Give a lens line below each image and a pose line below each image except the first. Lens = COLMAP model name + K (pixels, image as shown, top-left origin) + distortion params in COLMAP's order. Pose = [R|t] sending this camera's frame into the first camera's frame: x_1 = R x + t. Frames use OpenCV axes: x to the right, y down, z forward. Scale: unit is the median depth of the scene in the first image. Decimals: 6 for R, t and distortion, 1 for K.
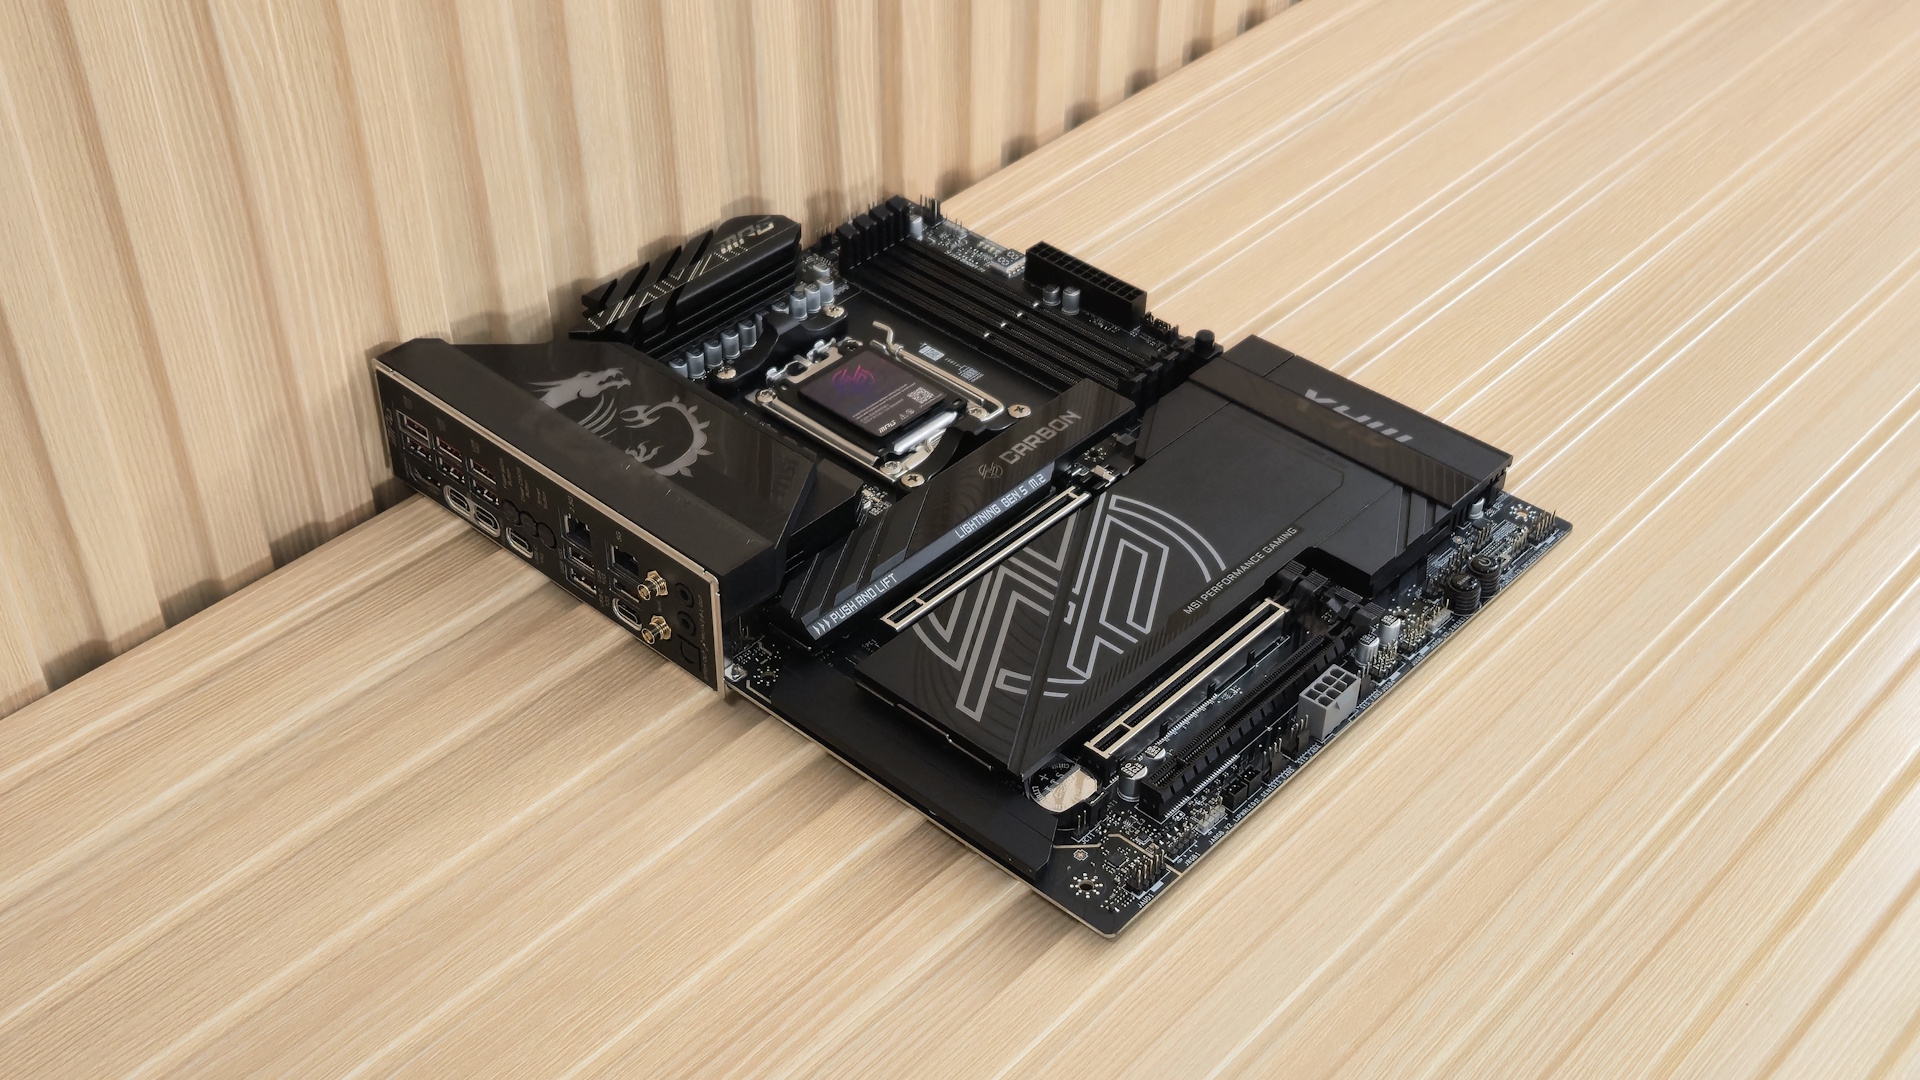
lens RADIAL K [[2267.3, 0, 951.5], [0, 2267.3, 540.0], [0, 0, 1]] dist [0.058378, 0.000000]
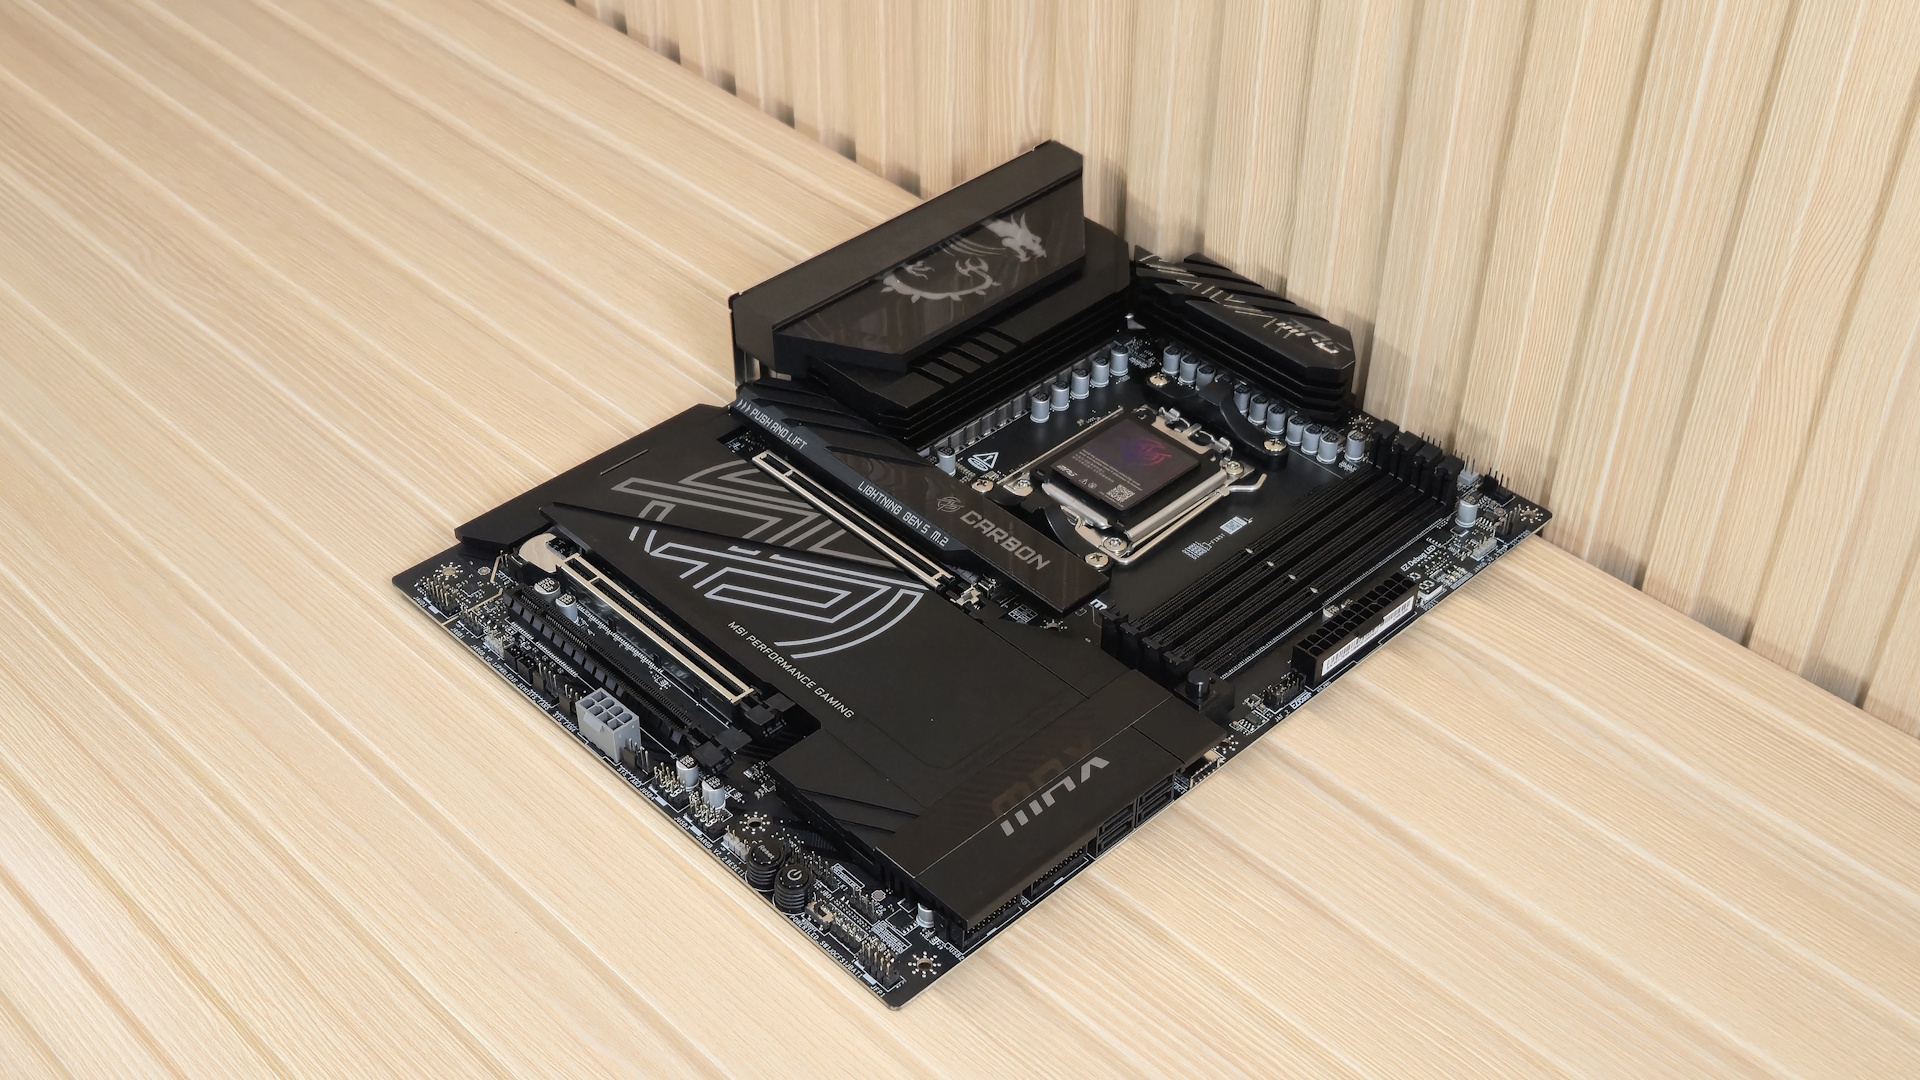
lens RADIAL K [[2267.3, 0, 980.7], [0, 2267.3, 512.3], [0, 0, 1]] dist [0.058378, 0.000000]
pose [[-0.060490, 0.617979, -0.783864, 0.842818], [-0.635695, 0.581601, 0.507575, -0.571769], [0.769567, 0.529002, 0.357665, 0.670875]]
